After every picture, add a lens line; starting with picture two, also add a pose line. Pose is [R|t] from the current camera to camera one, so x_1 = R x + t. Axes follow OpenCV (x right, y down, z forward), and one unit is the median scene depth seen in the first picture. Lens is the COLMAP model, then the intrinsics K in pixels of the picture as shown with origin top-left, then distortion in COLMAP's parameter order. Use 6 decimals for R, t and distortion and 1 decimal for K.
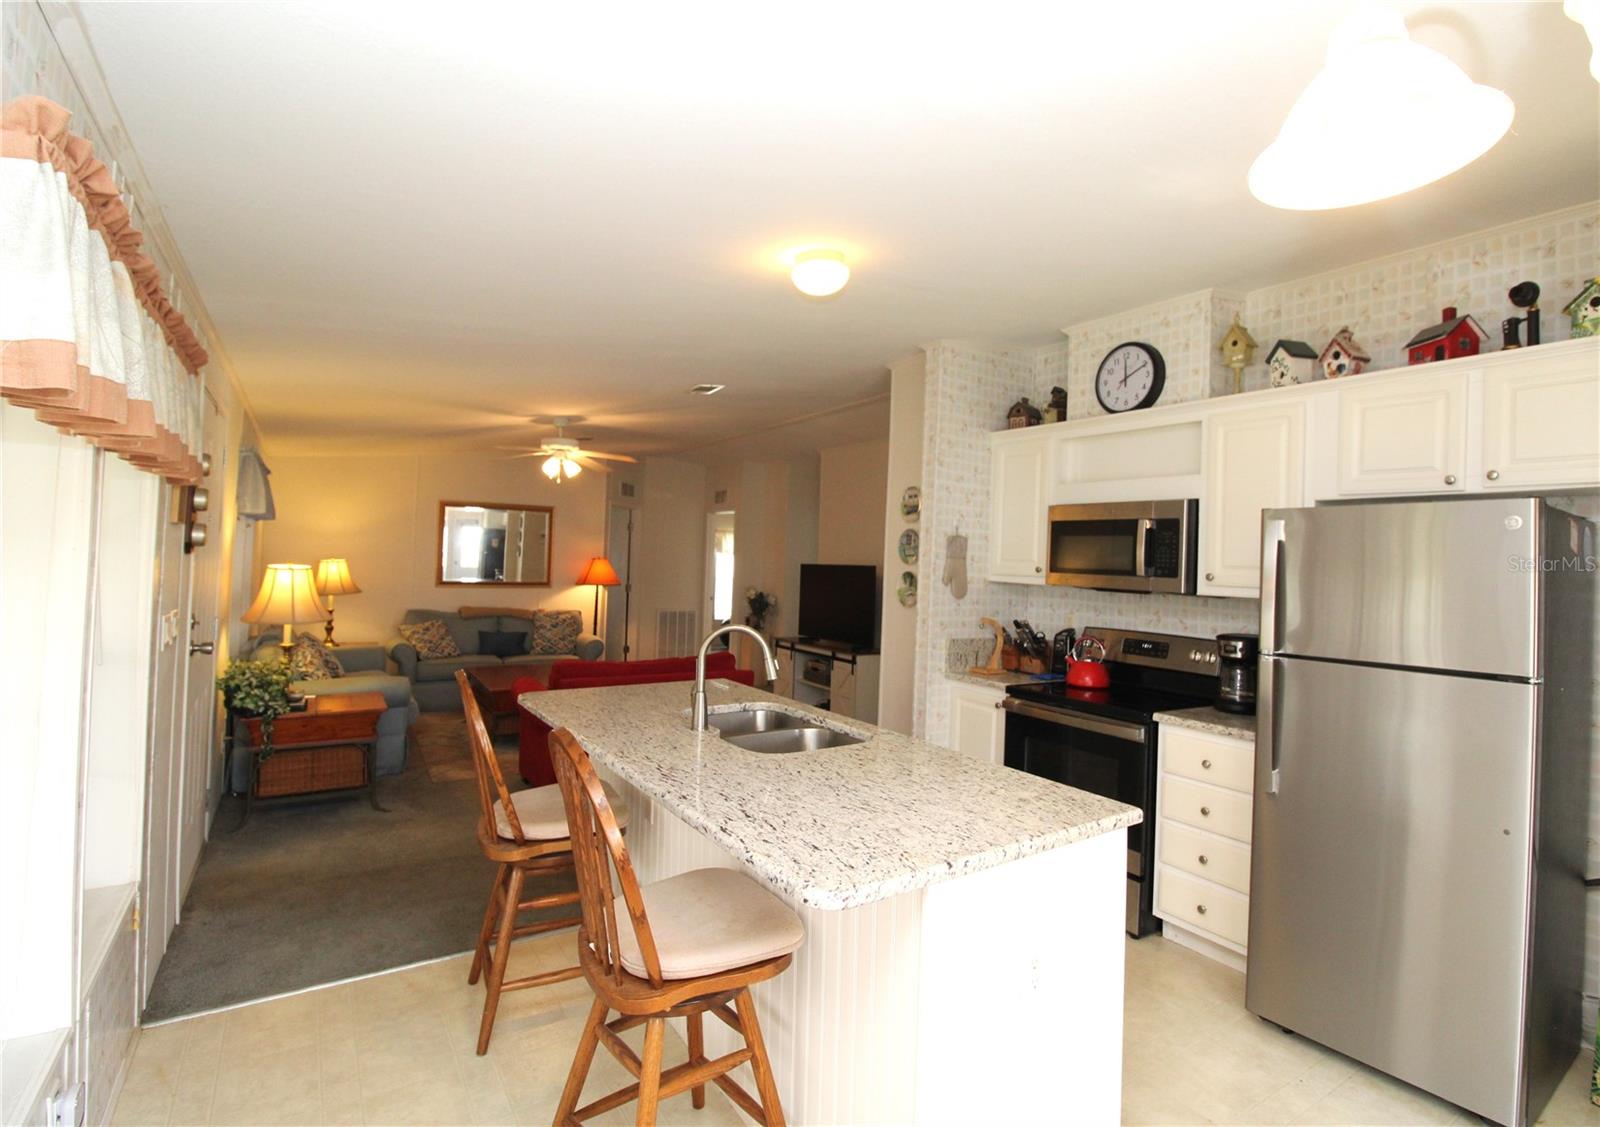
lens RADIAL K [[778.8, 0, 841.7], [0, 778.8, 553.6], [0, 0, 1]] dist [-0.006262, 0.000007]
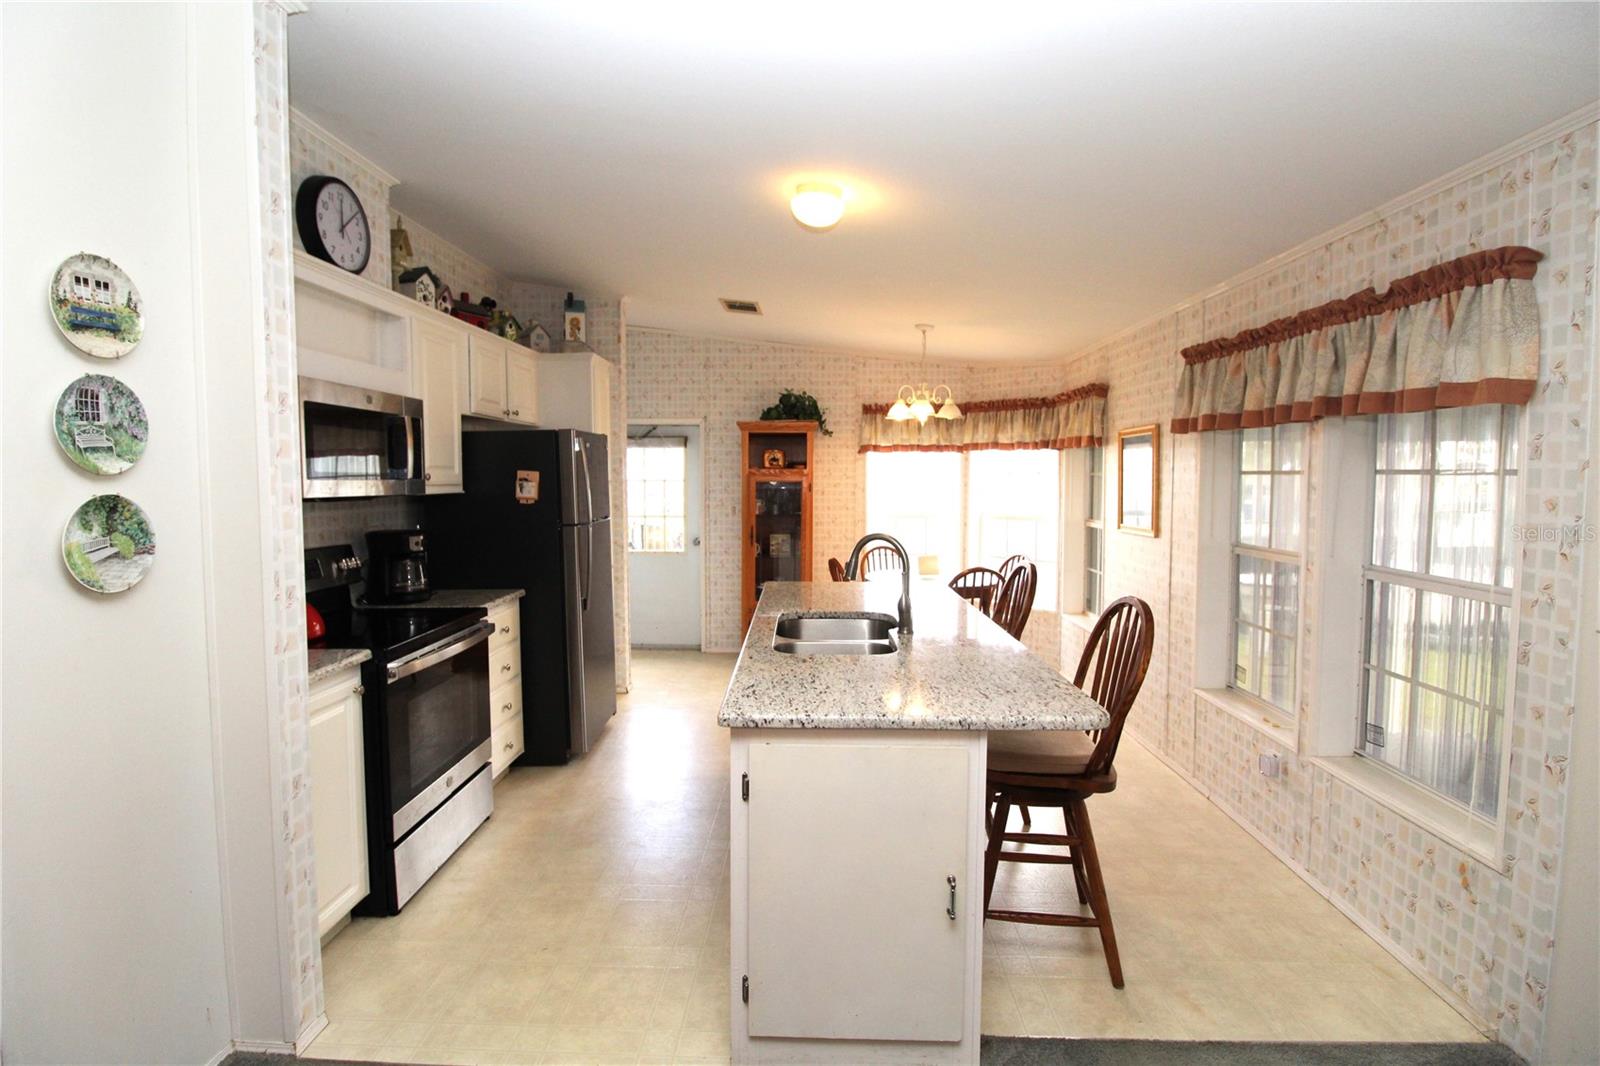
lens RADIAL K [[738.3, 0, 792.7], [0, 738.3, 516.2], [0, 0, 1]] dist [-0.002248, -0.011640]
pose [[-0.801730, -0.064982, 0.594144, -0.234776], [-0.030679, 0.997236, 0.067672, 0.000202], [-0.596899, 0.036027, -0.801507, 0.686795]]
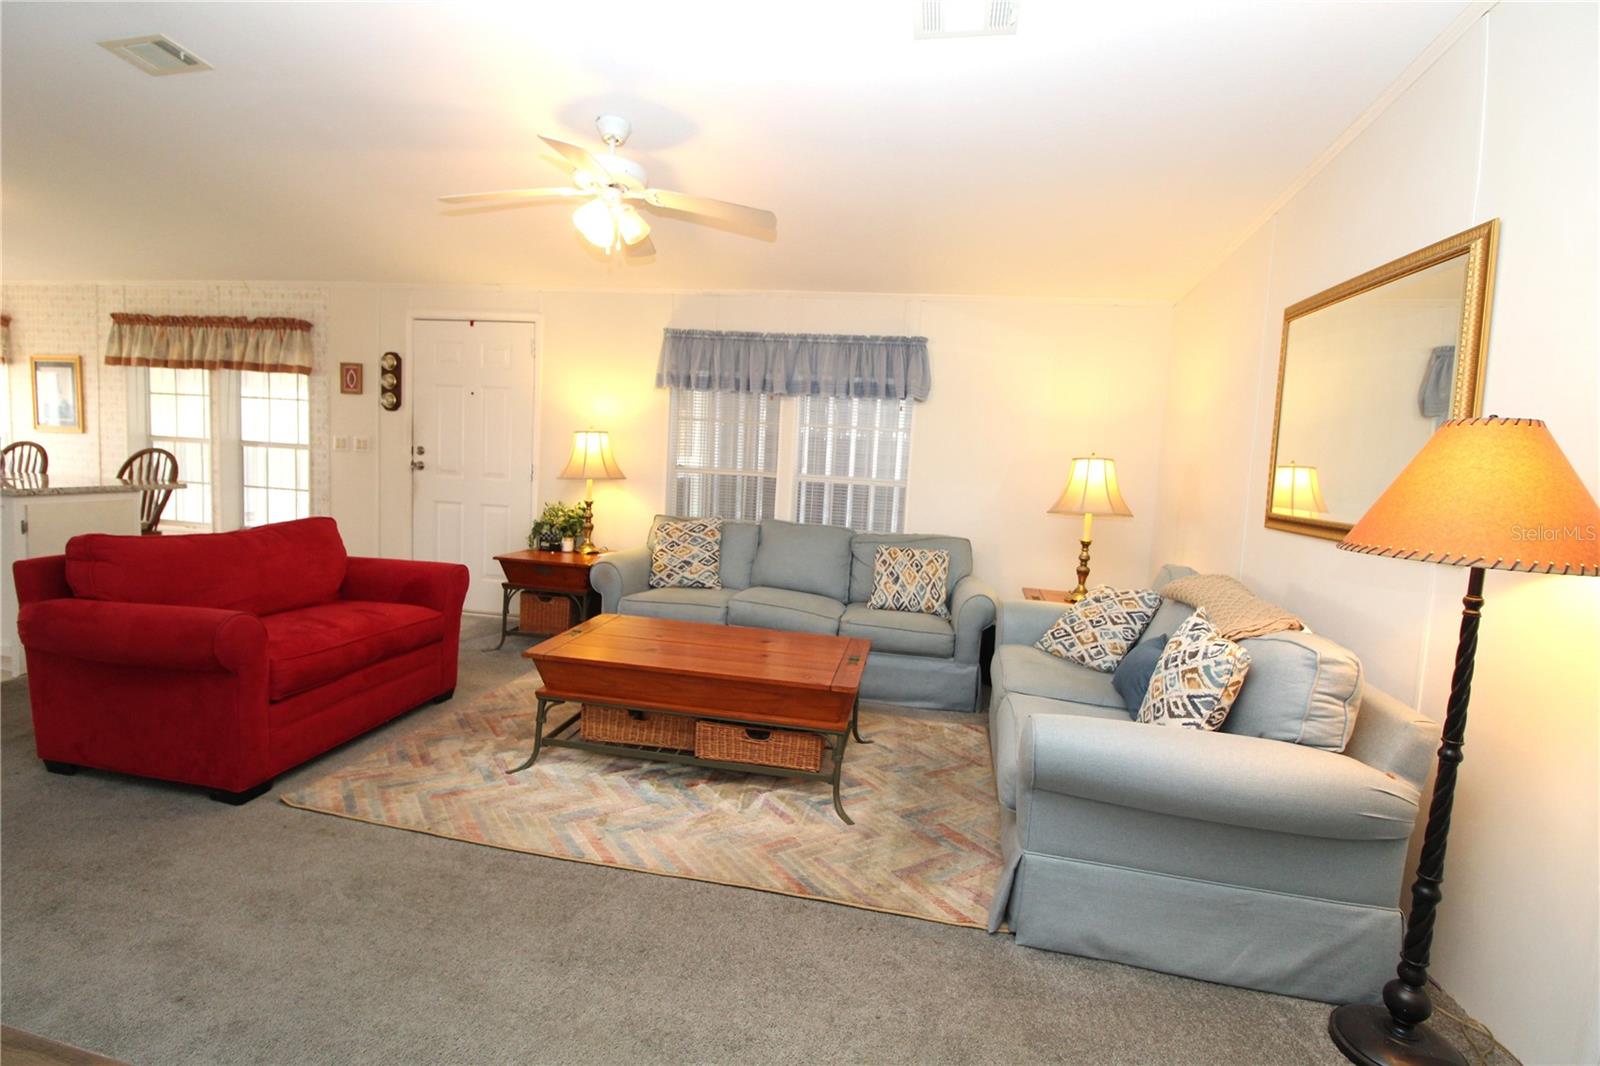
lens RADIAL K [[738.3, 0, 792.4], [0, 738.3, 521.3], [0, 0, 1]] dist [-0.002248, -0.011640]
pose [[-0.687391, -0.006018, -0.726263, -0.082619], [-0.070811, 0.995757, 0.058770, 0.038993], [0.722828, 0.091826, -0.684900, 1.208961]]
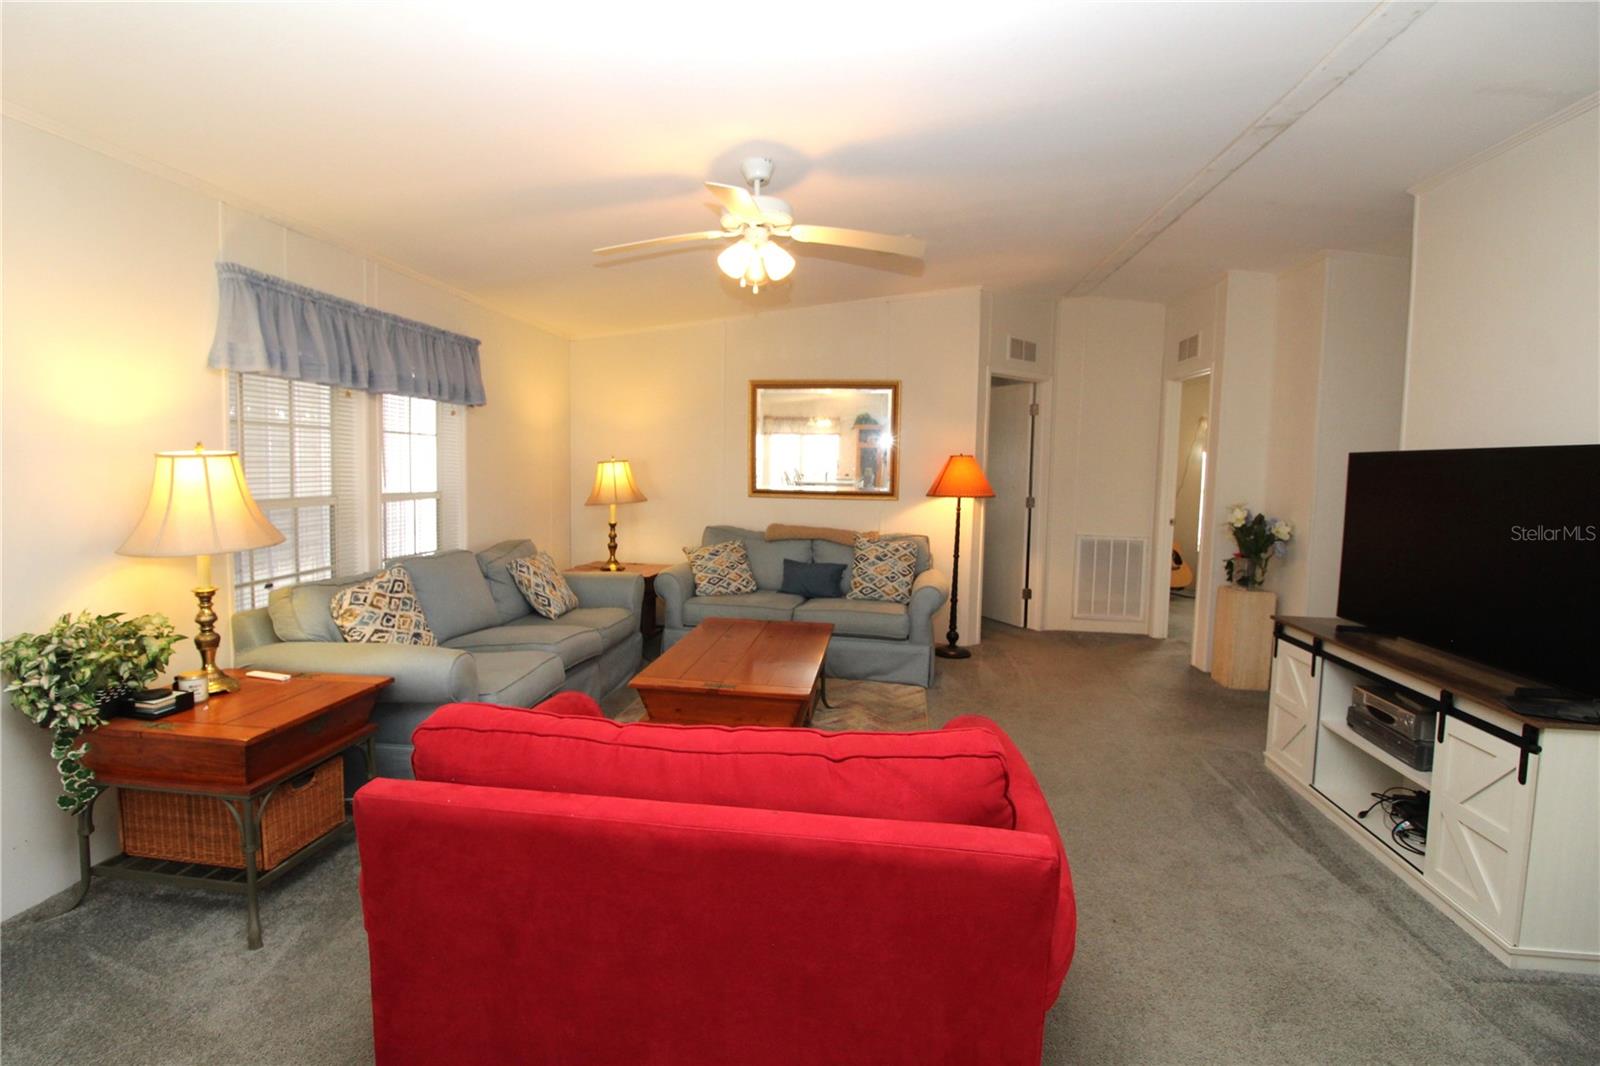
lens RADIAL K [[738.3, 0, 795.7], [0, 738.3, 520.5], [0, 0, 1]] dist [-0.002248, -0.011640]
pose [[0.757015, 0.033761, -0.652524, -0.019870], [0.011529, 0.997819, 0.065001, 0.022367], [0.653296, -0.056730, 0.754975, 0.541395]]
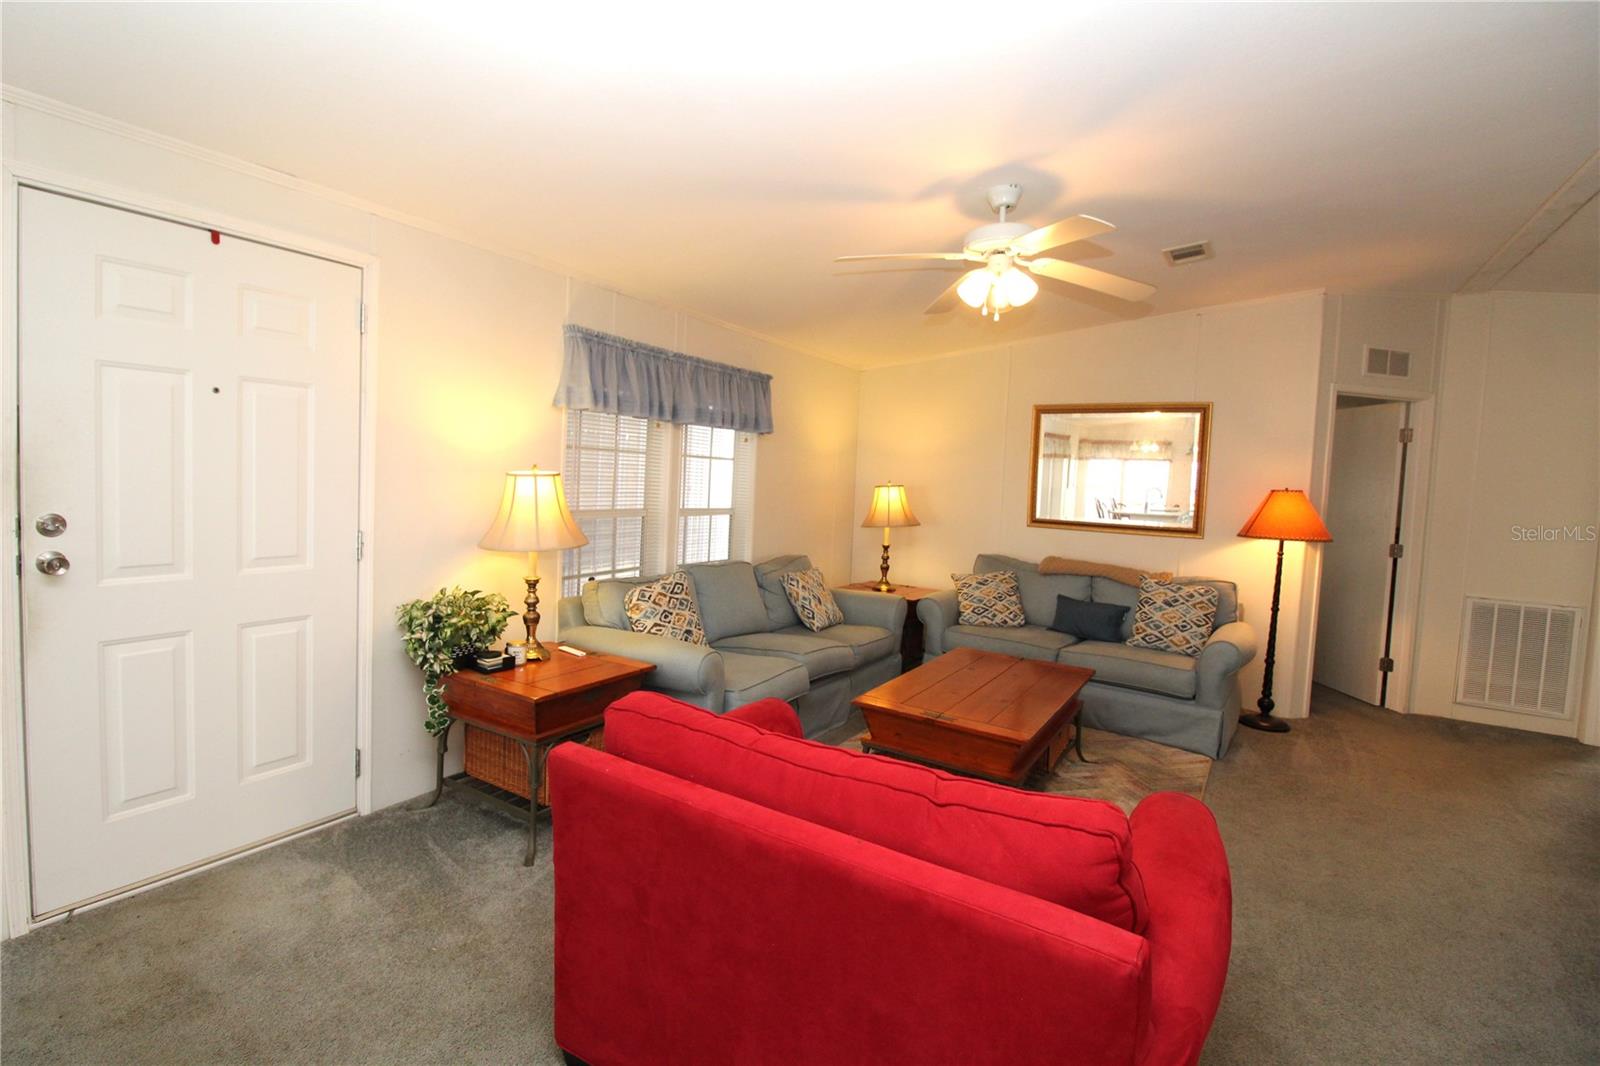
lens RADIAL K [[738.3, 0, 793.2], [0, 738.3, 518.7], [0, 0, 1]] dist [-0.002248, -0.011640]
pose [[0.410689, 0.039976, -0.910898, 0.016432], [-0.021543, 0.999185, 0.034138, 0.019234], [0.911521, 0.005604, 0.411216, 0.577308]]
